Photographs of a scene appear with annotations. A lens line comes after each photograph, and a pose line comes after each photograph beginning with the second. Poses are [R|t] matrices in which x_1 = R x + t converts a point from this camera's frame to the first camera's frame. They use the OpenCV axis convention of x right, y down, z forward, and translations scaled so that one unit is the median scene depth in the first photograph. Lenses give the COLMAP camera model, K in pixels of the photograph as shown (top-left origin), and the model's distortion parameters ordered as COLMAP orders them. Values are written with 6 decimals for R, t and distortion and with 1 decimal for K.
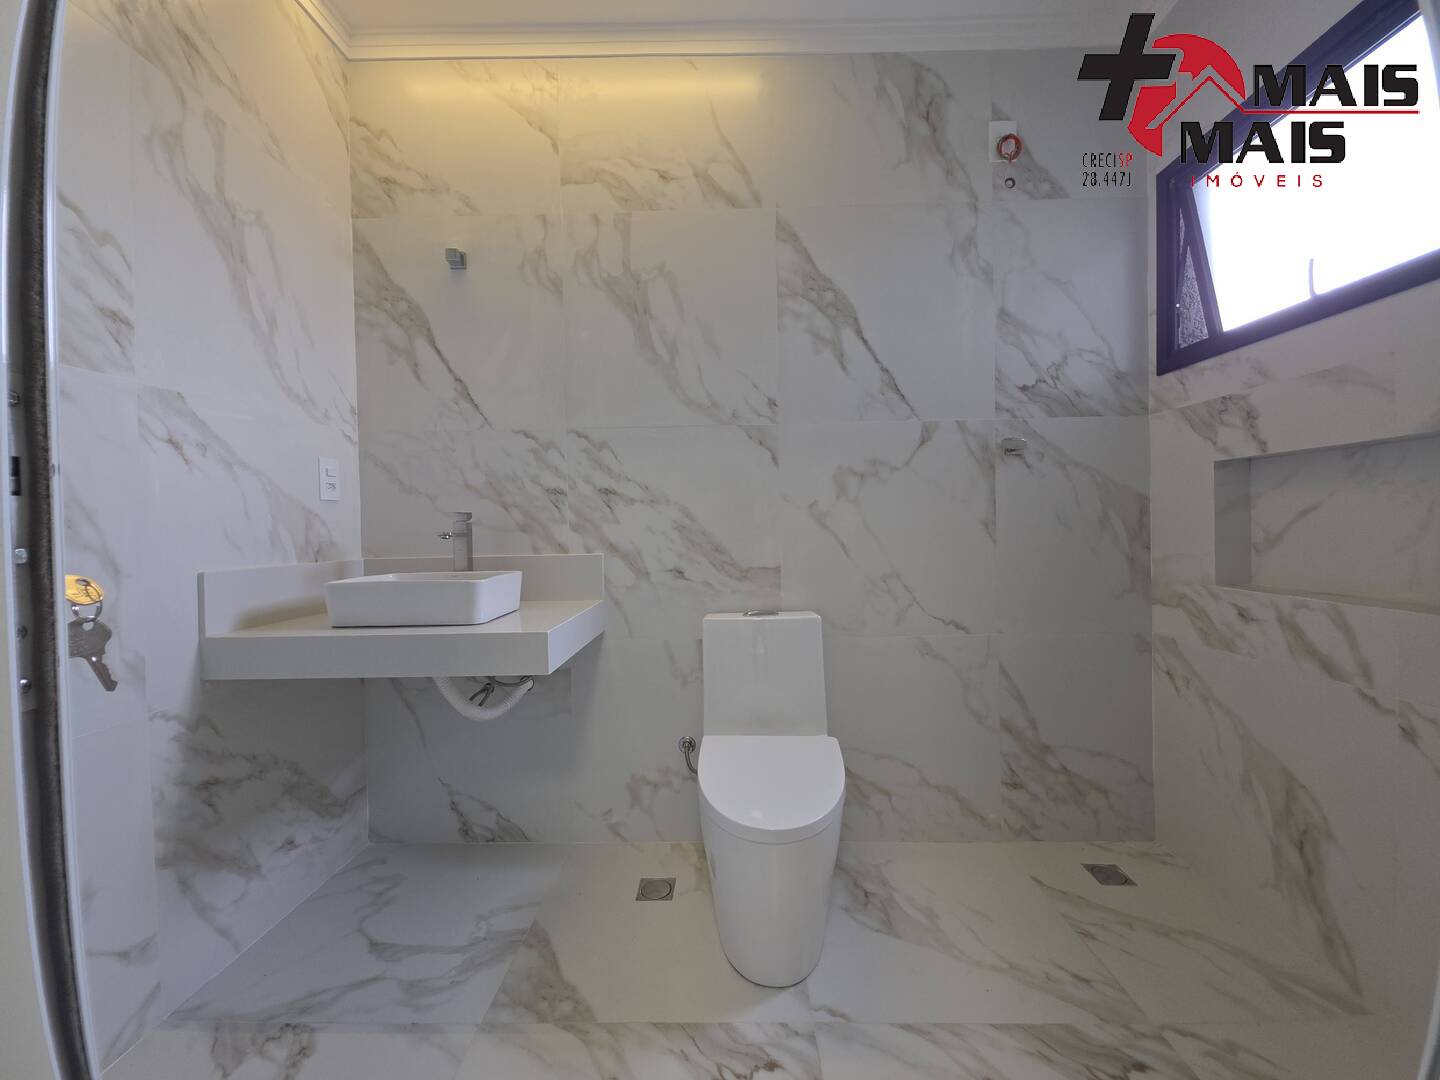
lens RADIAL K [[572.6, 0, 728.4], [0, 572.6, 531.9], [0, 0, 1]] dist [0.007105, -0.004817]
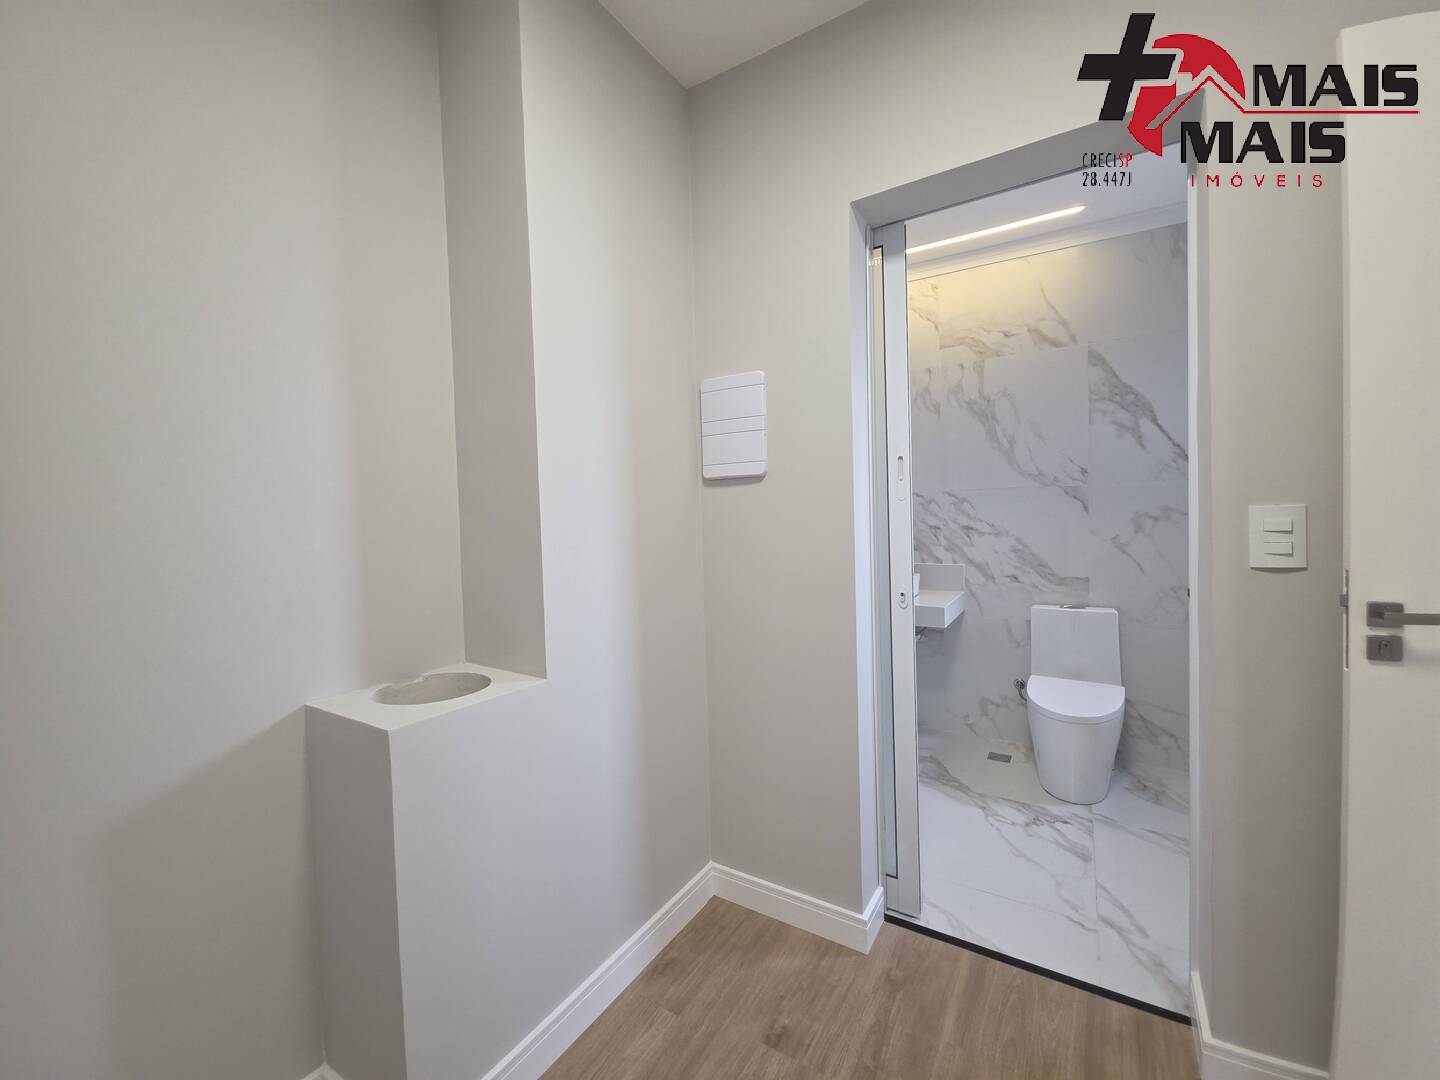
lens RADIAL K [[572.6, 0, 722.0], [0, 572.6, 532.0], [0, 0, 1]] dist [0.007105, -0.004817]
pose [[0.855867, 0.010533, -0.517089, 0.043144], [0.006146, 0.999515, 0.030531, -0.114874], [0.517160, -0.029309, 0.855387, -0.822107]]
